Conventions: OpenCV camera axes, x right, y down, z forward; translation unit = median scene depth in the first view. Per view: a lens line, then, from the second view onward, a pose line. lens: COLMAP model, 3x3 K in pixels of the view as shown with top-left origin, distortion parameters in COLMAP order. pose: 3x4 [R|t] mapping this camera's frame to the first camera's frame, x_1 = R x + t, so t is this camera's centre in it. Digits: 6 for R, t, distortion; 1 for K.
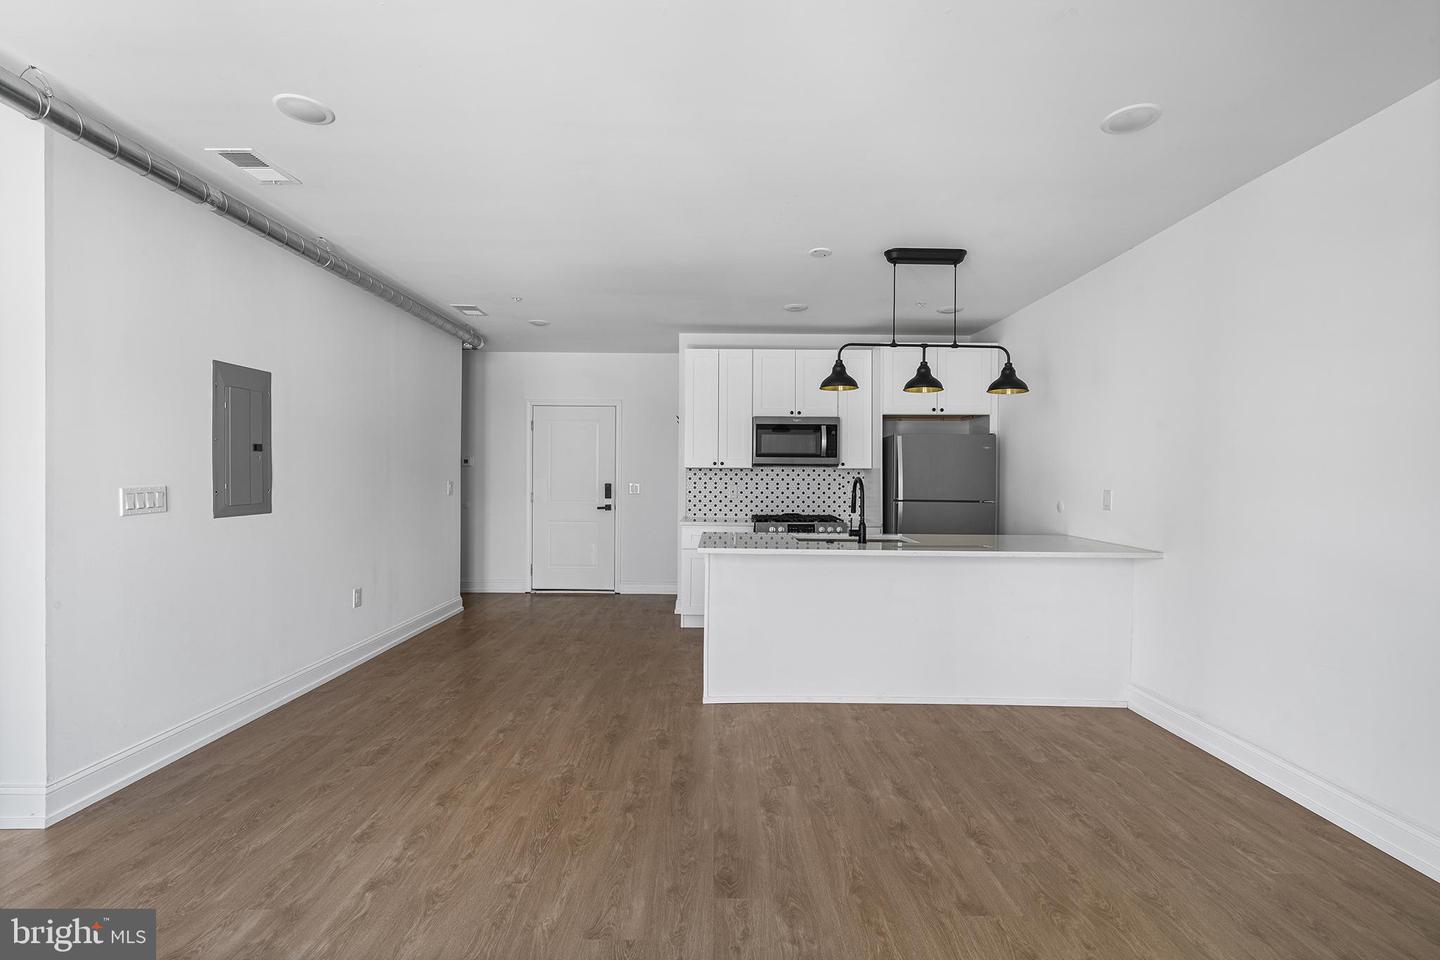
lens RADIAL K [[620.4, 0, 718.2], [0, 620.4, 479.7], [0, 0, 1]] dist [0.001323, -0.000348]
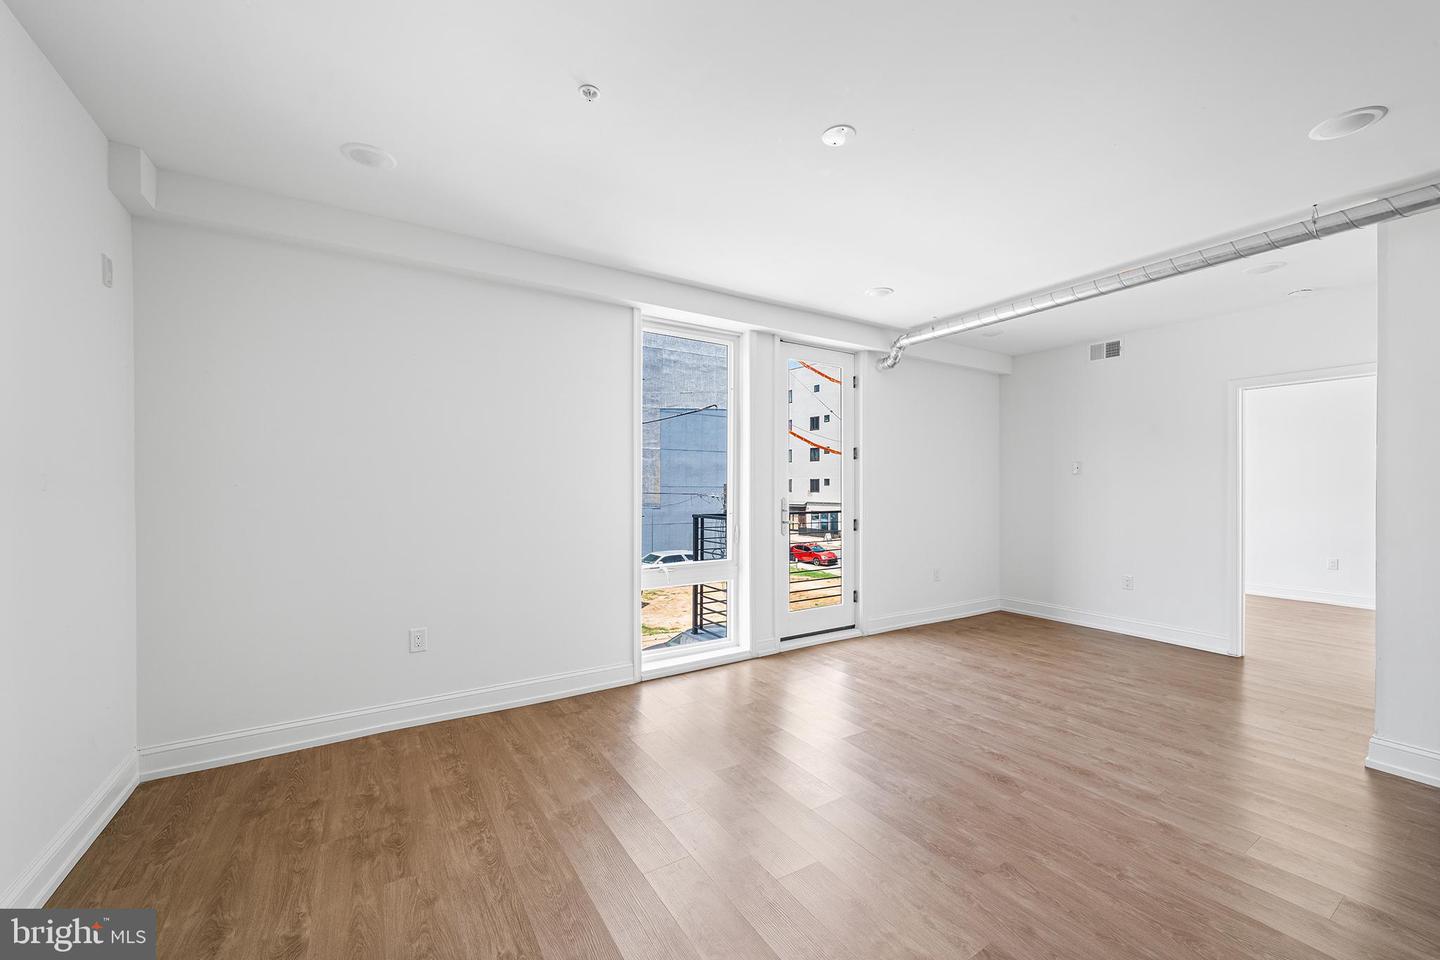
lens RADIAL K [[559.6, 0, 719.4], [0, 559.6, 487.2], [0, 0, 1]] dist [0.001434, 0.000113]
pose [[-0.848839, -0.010181, -0.528553, 0.445164], [-0.012765, 0.999918, 0.001239, -0.001385], [0.528497, 0.007798, -0.848900, 0.839528]]
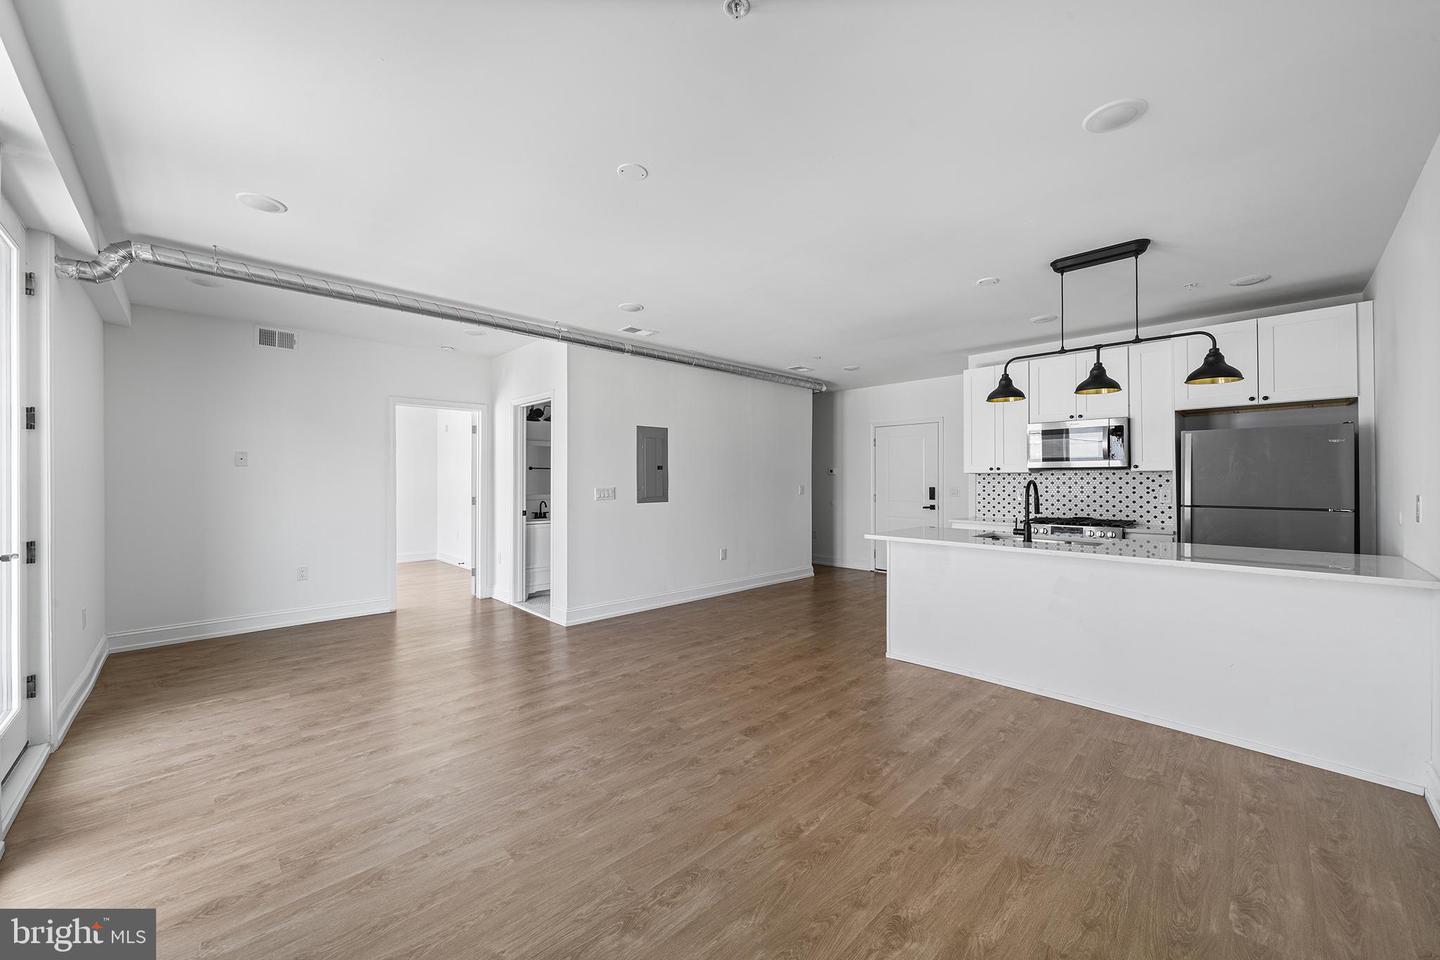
lens RADIAL K [[536.0, 0, 720.6], [0, 536.0, 477.5], [0, 0, 1]] dist [-0.002110, 0.000010]
pose [[0.696898, -0.012449, -0.717062, 0.568240], [0.002176, 0.999881, -0.015243, 0.004437], [0.717167, 0.009063, 0.696842, -0.026021]]
